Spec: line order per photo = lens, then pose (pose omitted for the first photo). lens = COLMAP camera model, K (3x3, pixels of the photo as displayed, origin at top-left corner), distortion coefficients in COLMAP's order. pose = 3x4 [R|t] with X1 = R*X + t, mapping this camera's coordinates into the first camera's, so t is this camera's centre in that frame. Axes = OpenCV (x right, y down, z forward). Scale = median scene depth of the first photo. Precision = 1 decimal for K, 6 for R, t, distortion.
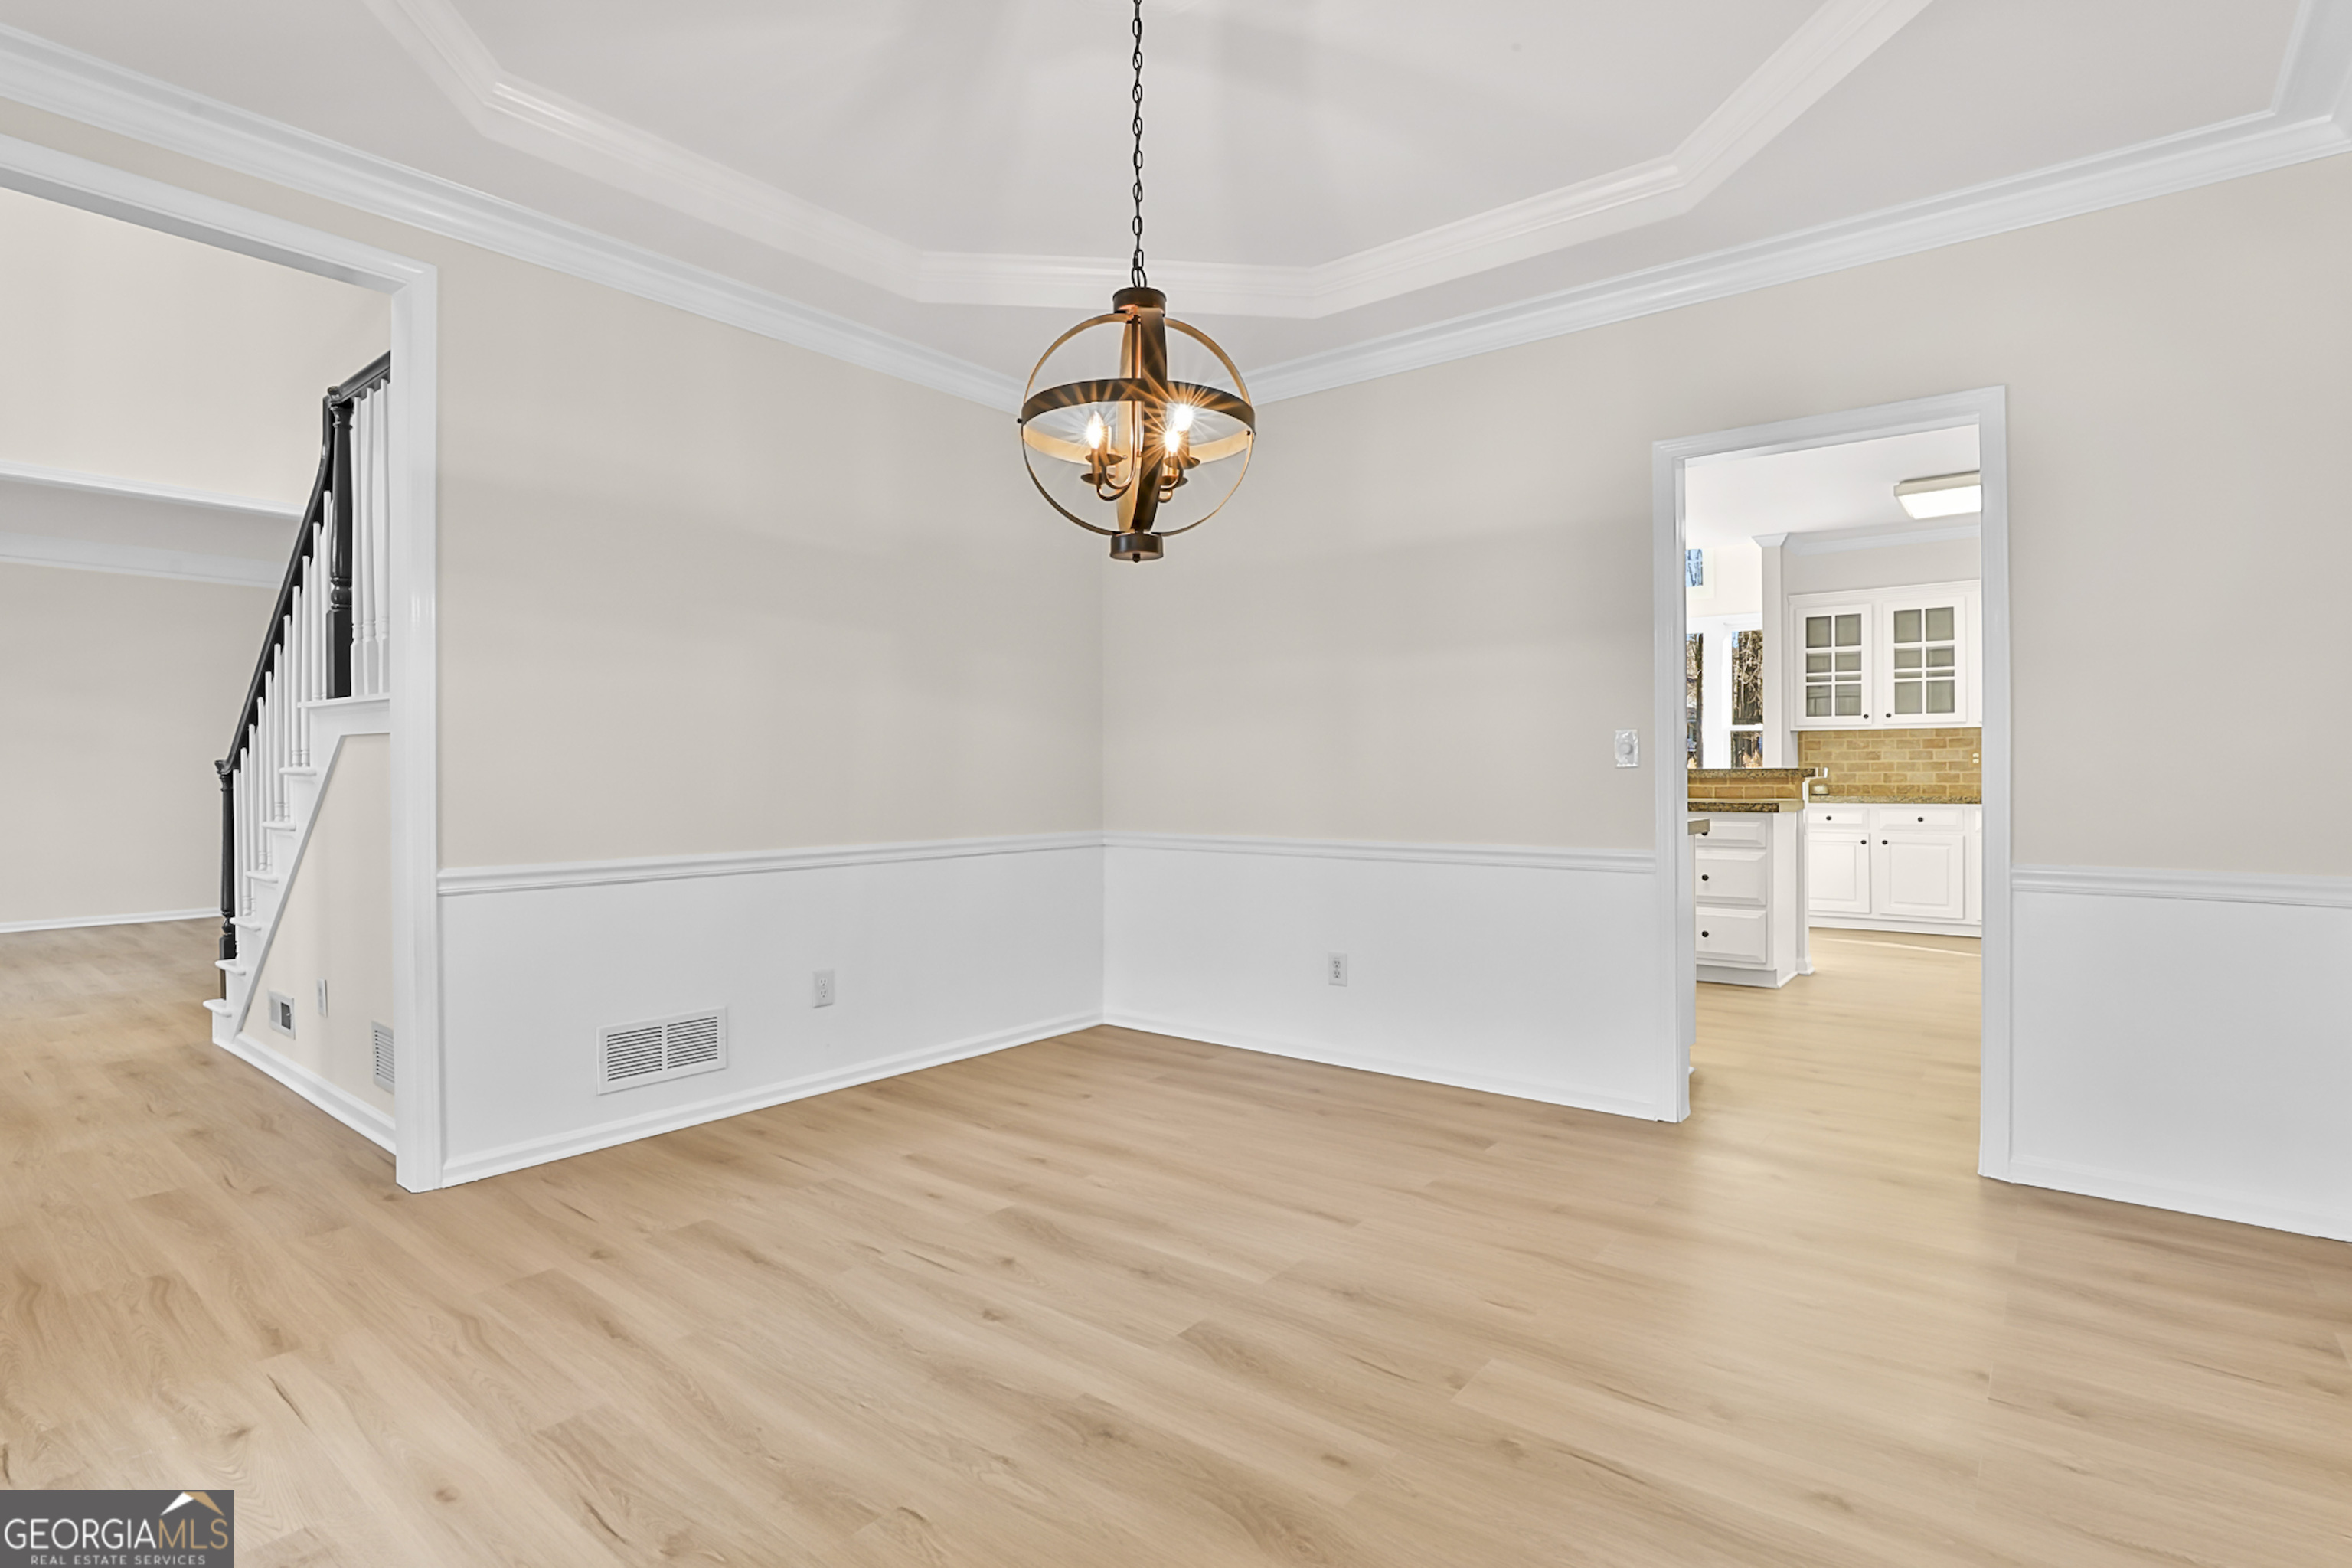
lens RADIAL K [[1157.8, 0, 1160.7], [0, 1157.8, 773.0], [0, 0, 1]] dist [-0.027717, 0.010507]
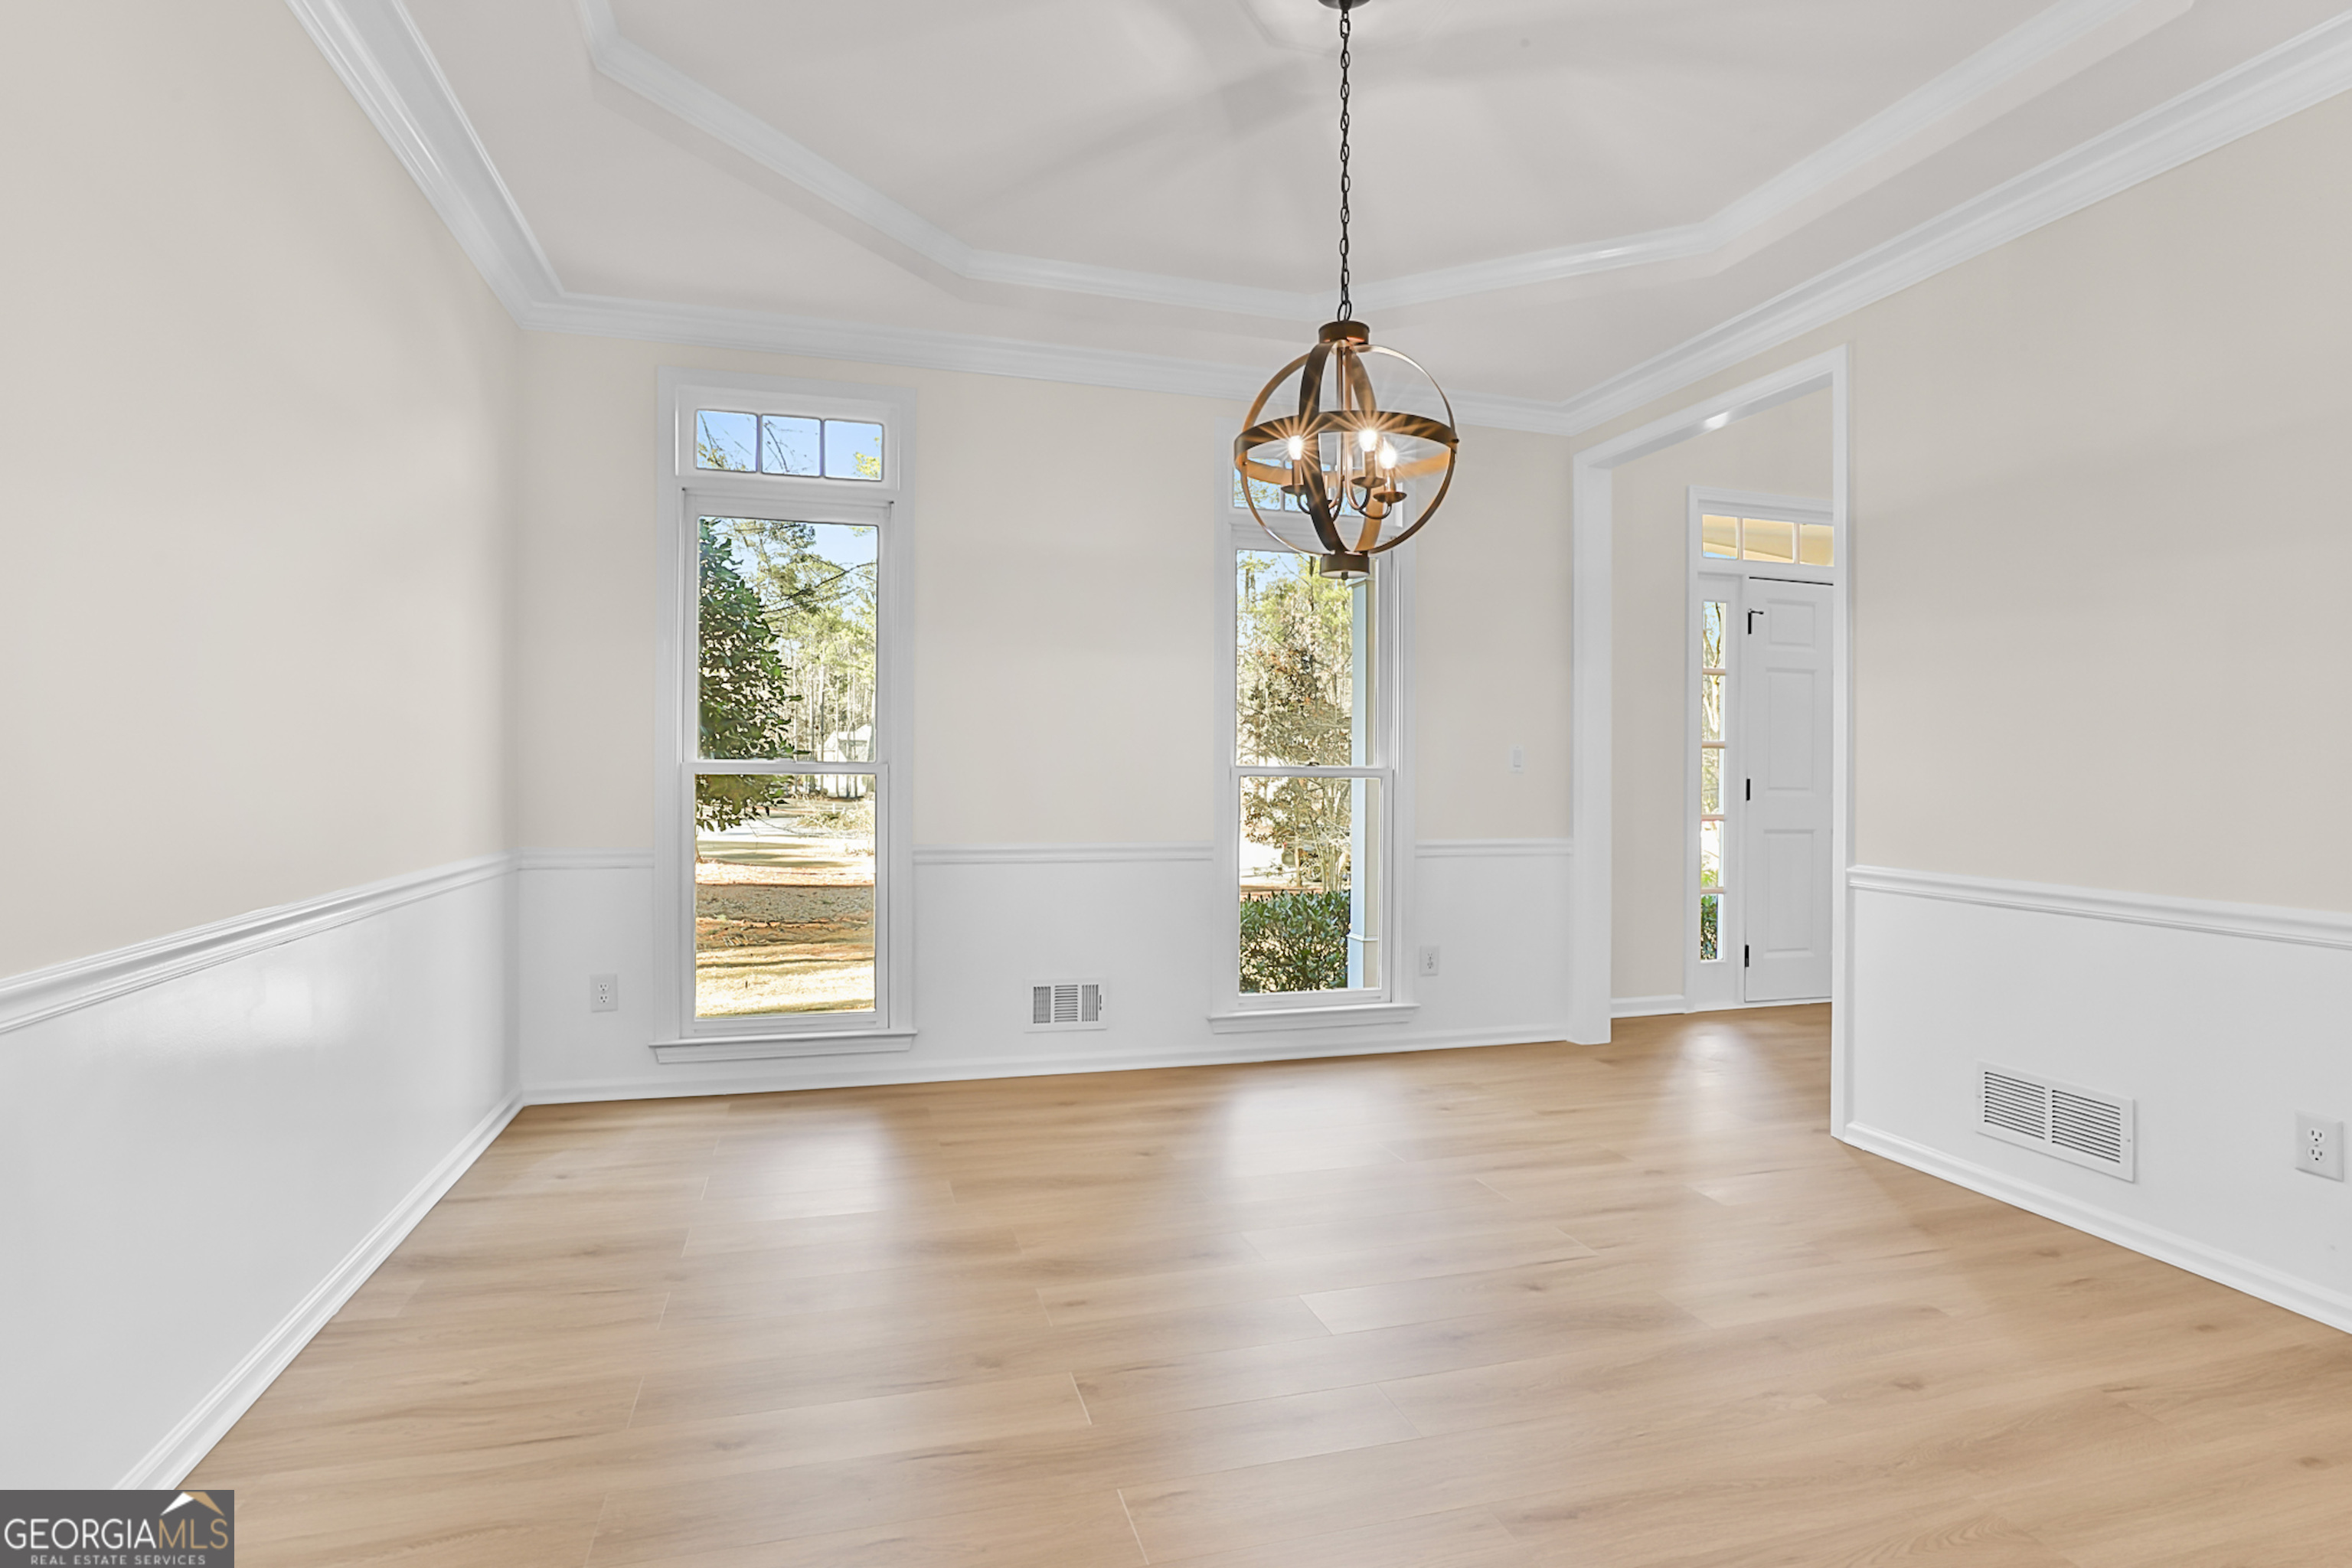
lens RADIAL K [[1151.2, 0, 1181.5], [0, 1151.2, 775.6], [0, 0, 1]] dist [-0.004892, 0.000321]
pose [[-0.561638, -0.001917, -0.827381, 0.858779], [-0.009856, 0.999942, 0.004373, -0.004506], [0.827324, 0.010611, -0.561625, 1.342116]]
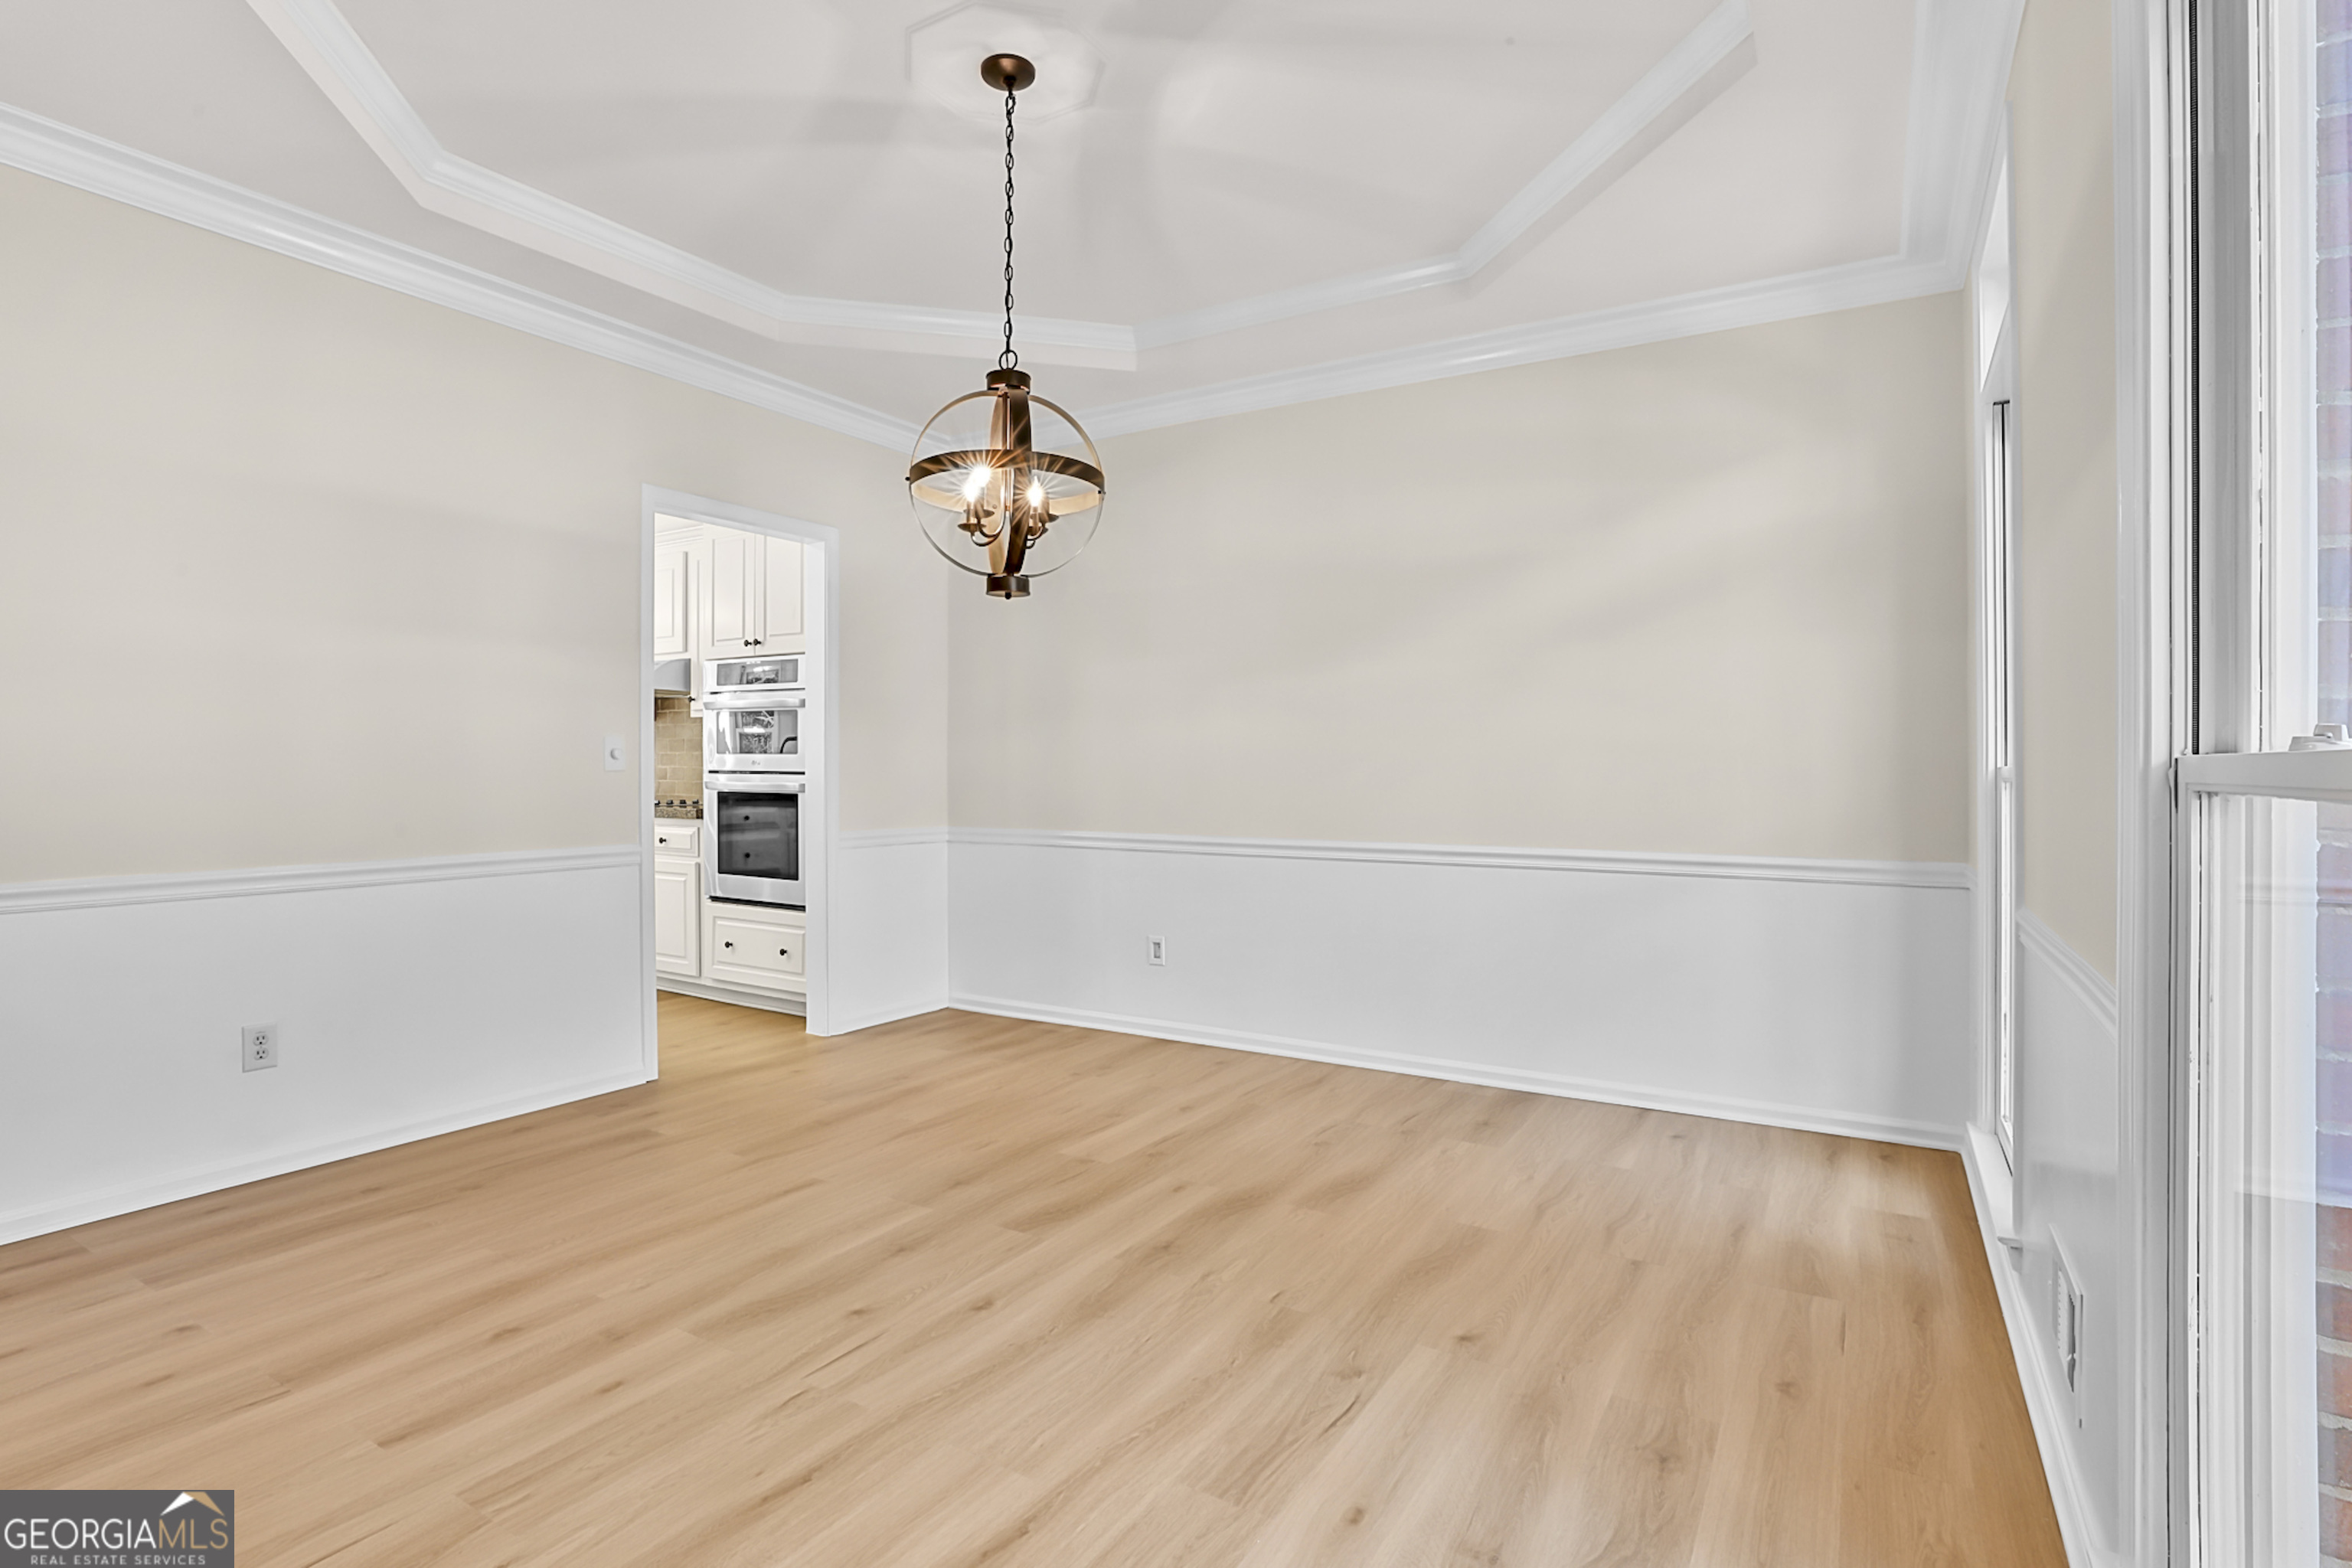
lens RADIAL K [[1151.2, 0, 1181.5], [0, 1151.2, 775.6], [0, 0, 1]] dist [-0.004892, 0.000321]
pose [[-0.142155, 0.002828, 0.989840, -1.123793], [-0.002487, 0.999992, -0.003214, -0.002718], [-0.989841, -0.002918, -0.142147, 0.912000]]
